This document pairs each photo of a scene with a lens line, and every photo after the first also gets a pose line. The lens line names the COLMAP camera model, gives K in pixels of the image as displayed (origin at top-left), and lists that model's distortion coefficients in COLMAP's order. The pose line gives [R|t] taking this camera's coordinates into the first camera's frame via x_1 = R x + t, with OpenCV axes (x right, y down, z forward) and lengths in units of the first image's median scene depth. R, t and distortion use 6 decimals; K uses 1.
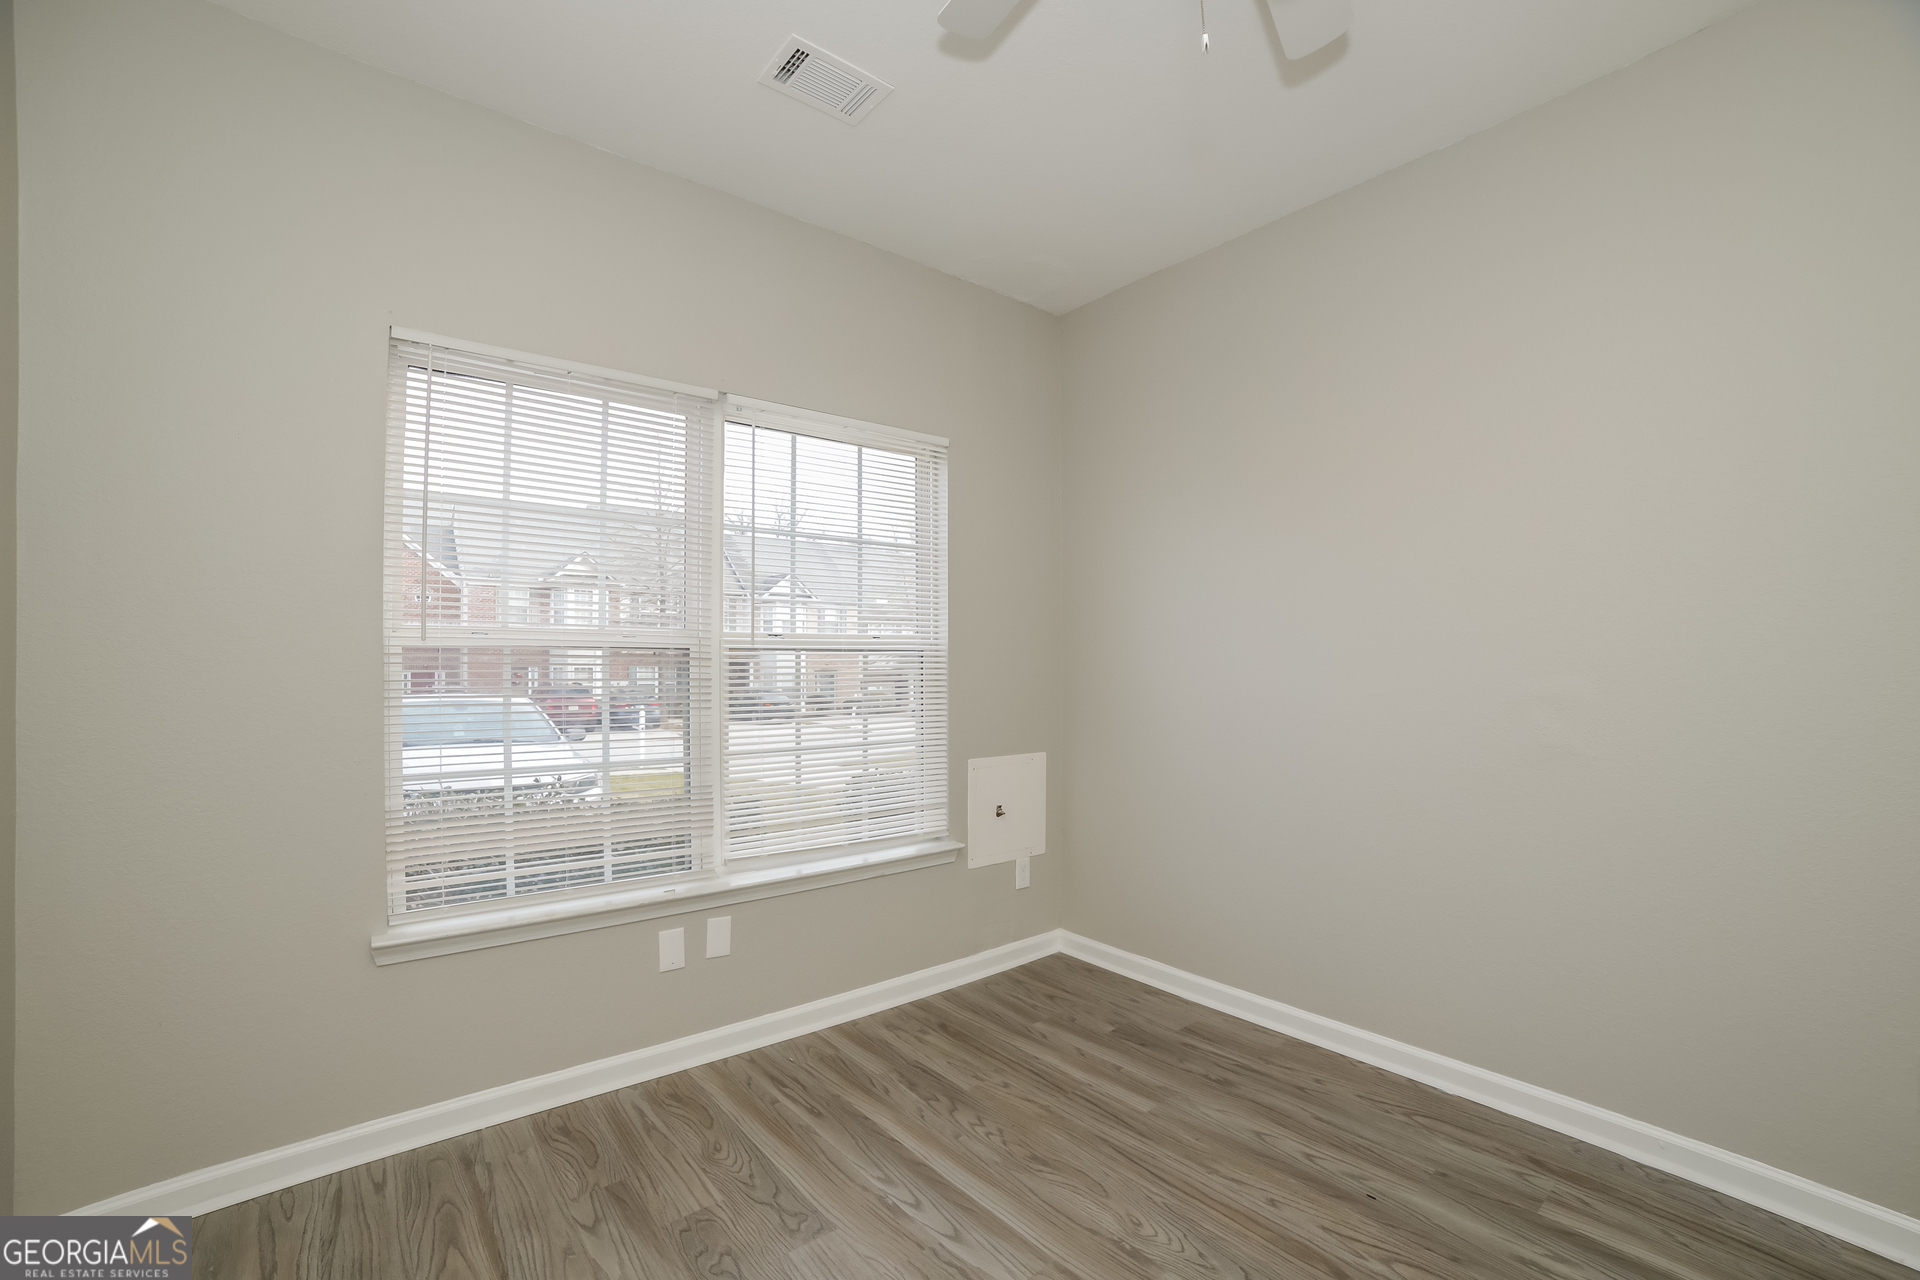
lens RADIAL K [[811.7, 0, 954.6], [0, 811.7, 665.8], [0, 0, 1]] dist [-0.104269, 0.037681]
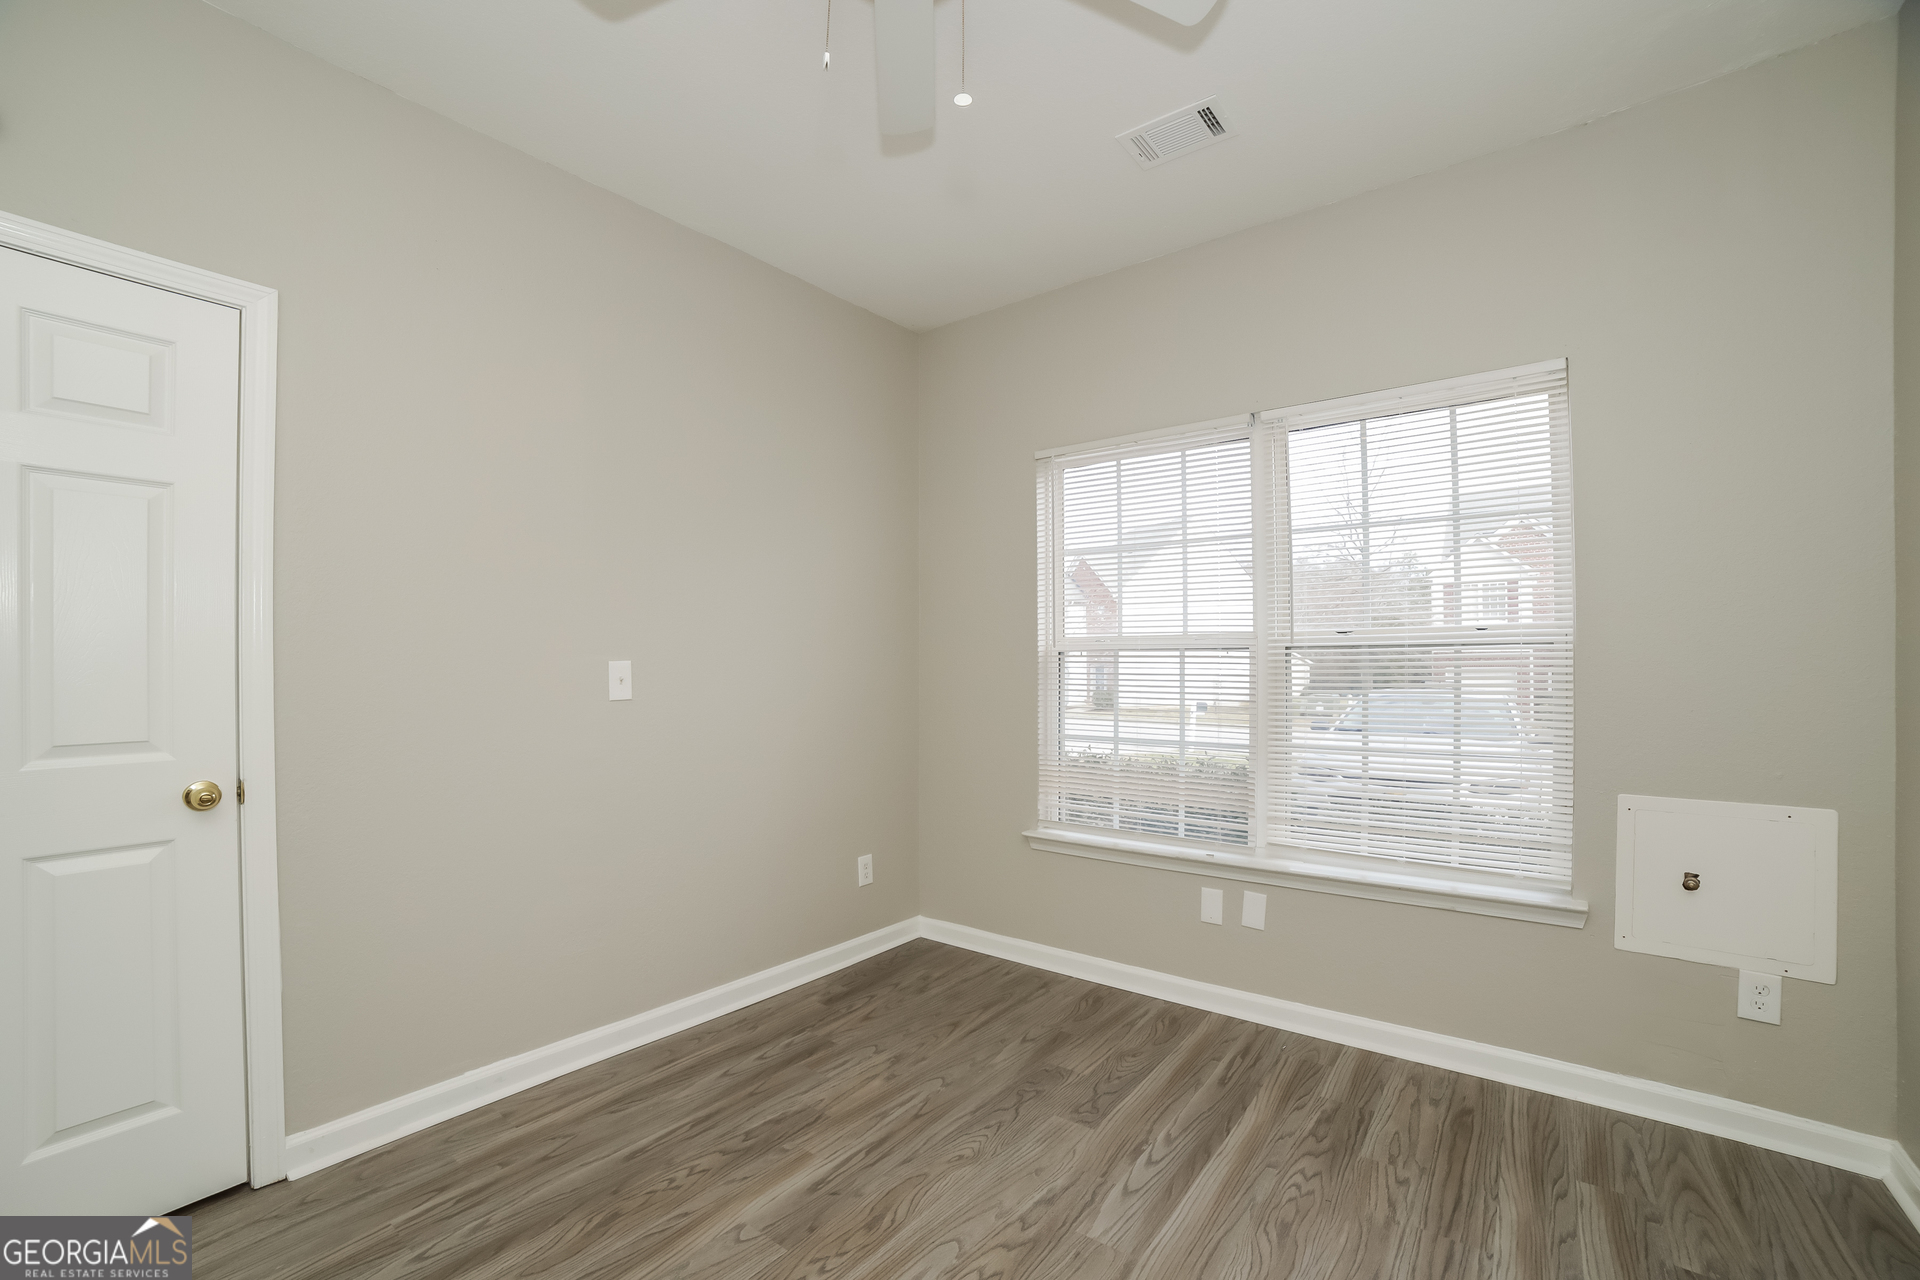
lens RADIAL K [[811.7, 0, 954.6], [0, 811.7, 665.8], [0, 0, 1]] dist [-0.104269, 0.037681]
pose [[0.212341, -0.001263, -0.977195, 0.719422], [0.002583, 0.999996, -0.000731, 0.004018], [0.977192, -0.002369, 0.212344, 0.384070]]
